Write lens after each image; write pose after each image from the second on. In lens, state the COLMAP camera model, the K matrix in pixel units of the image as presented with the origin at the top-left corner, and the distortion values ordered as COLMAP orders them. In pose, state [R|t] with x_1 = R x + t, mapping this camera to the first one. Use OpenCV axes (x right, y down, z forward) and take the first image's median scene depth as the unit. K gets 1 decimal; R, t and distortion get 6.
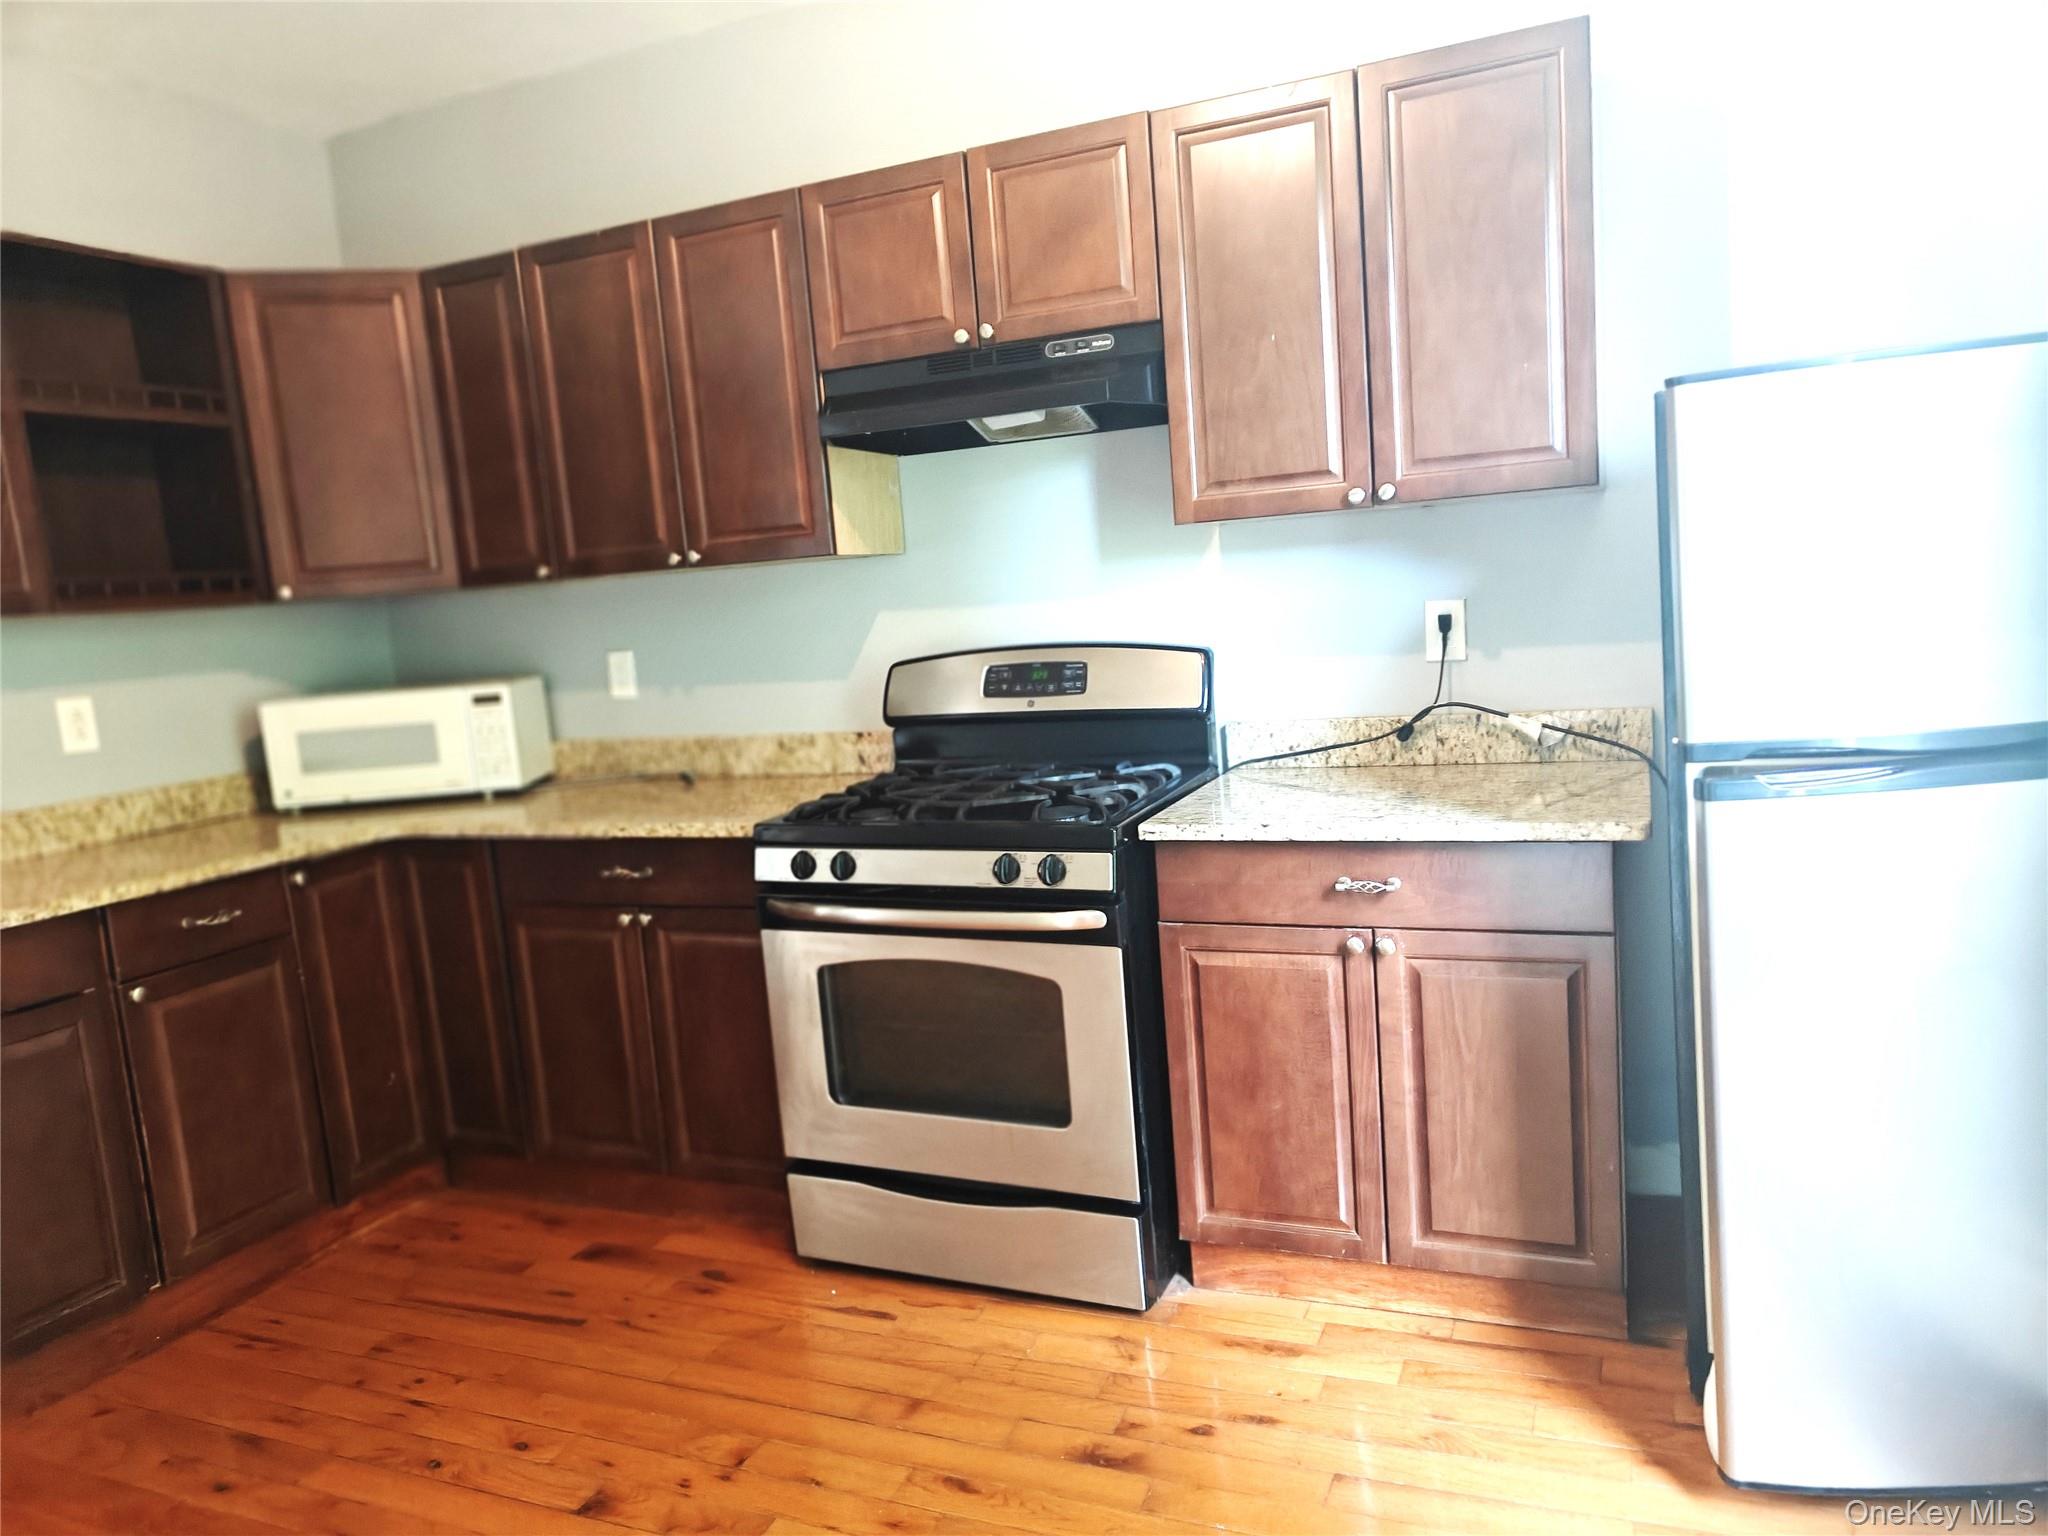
lens RADIAL K [[1416.3, 0, 1024.0], [0, 1416.3, 768.0], [0, 0, 1]] dist [0.010684, -0.007979]
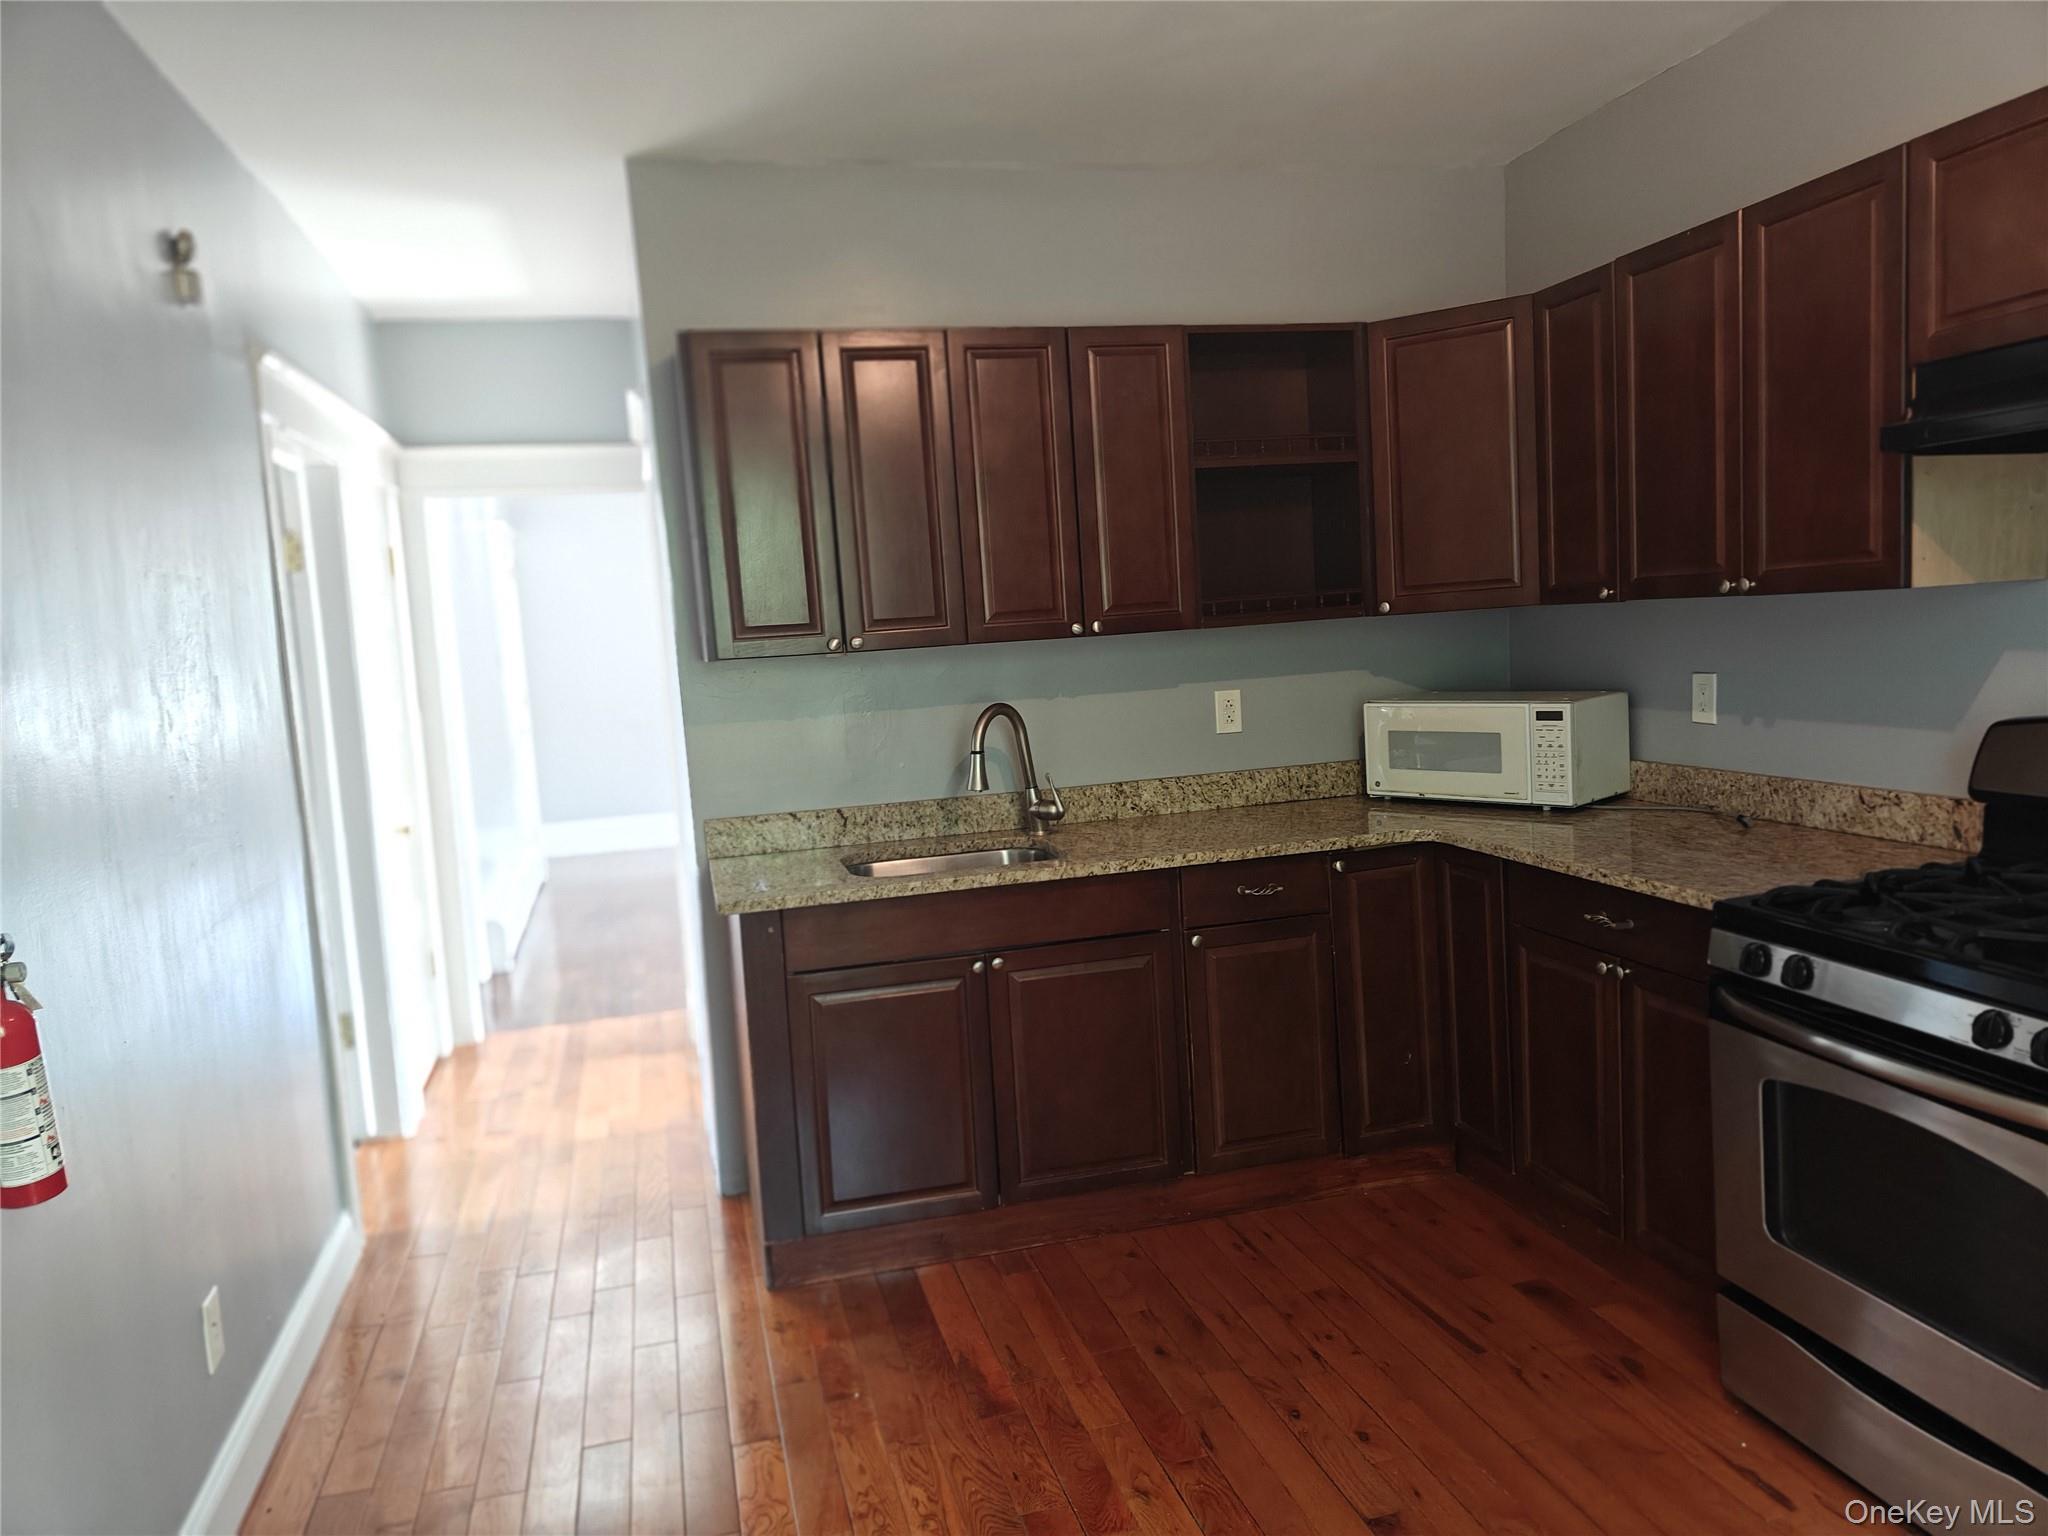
lens RADIAL K [[1417.5, 0, 1011.6], [0, 1417.5, 759.8], [0, 0, 1]] dist [0.007000, -0.001243]
pose [[0.613786, 0.113652, -0.781249, 0.212811], [-0.084220, 0.993363, 0.078342, -0.076221], [0.784967, 0.017712, 0.619284, 0.089591]]
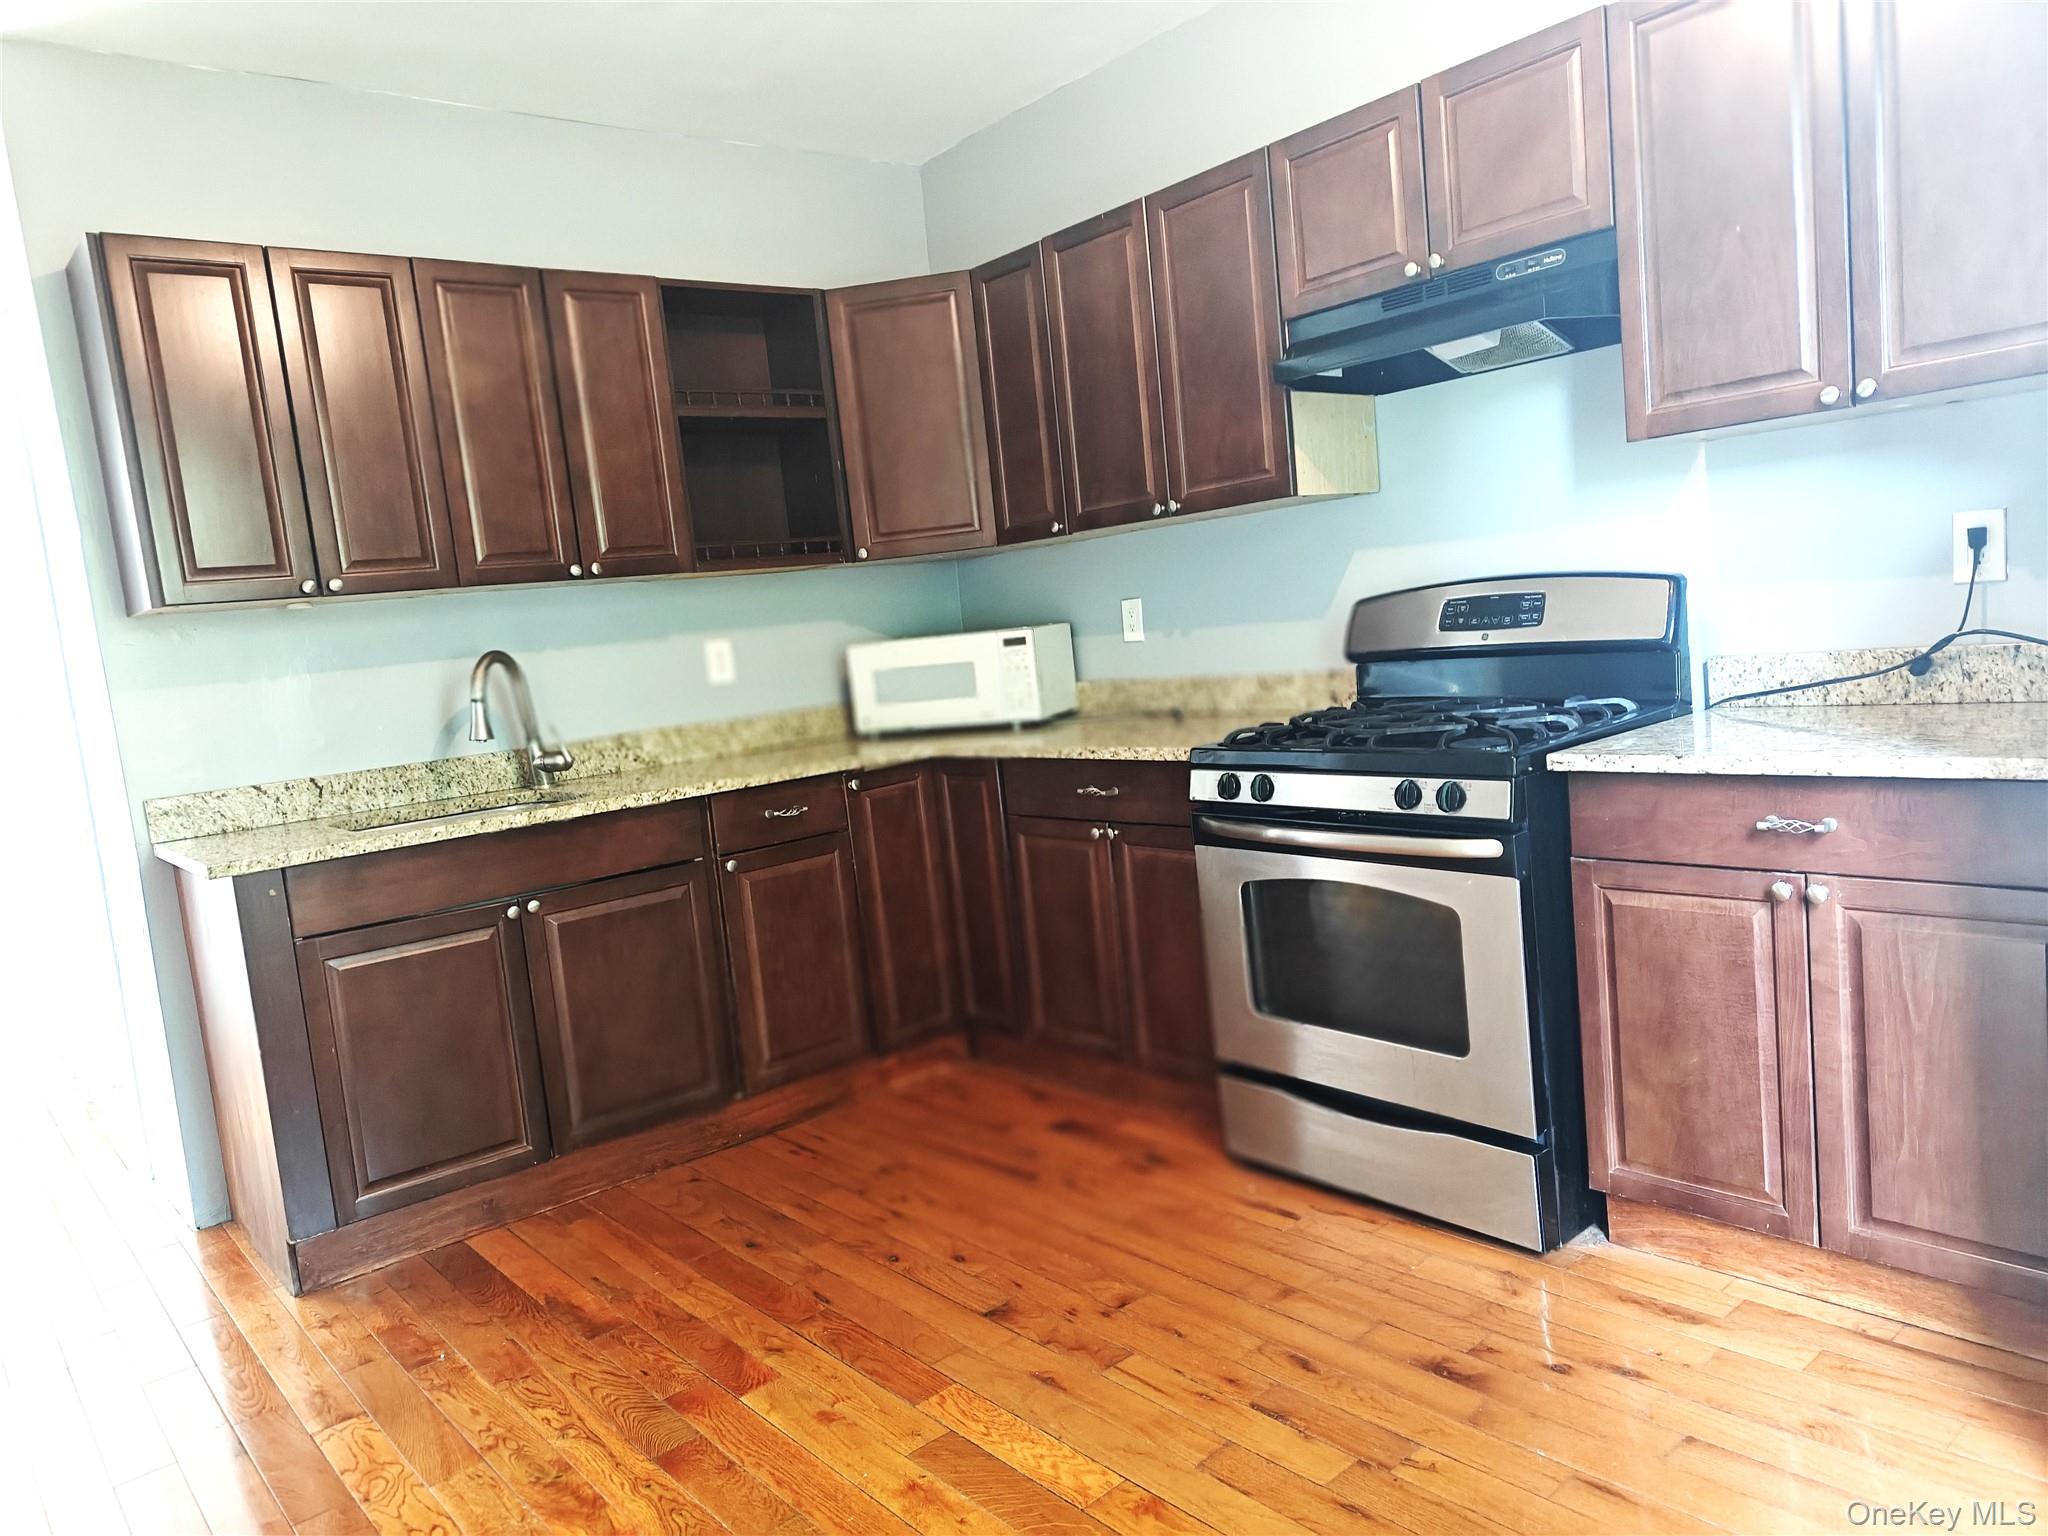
lens RADIAL K [[1416.3, 0, 1024.0], [0, 1416.3, 768.0], [0, 0, 1]] dist [0.010684, -0.007979]
pose [[0.896099, 0.033267, -0.442606, 0.163990], [-0.024011, 0.999360, 0.026502, 0.027861], [0.443205, -0.013121, 0.896324, -0.026502]]
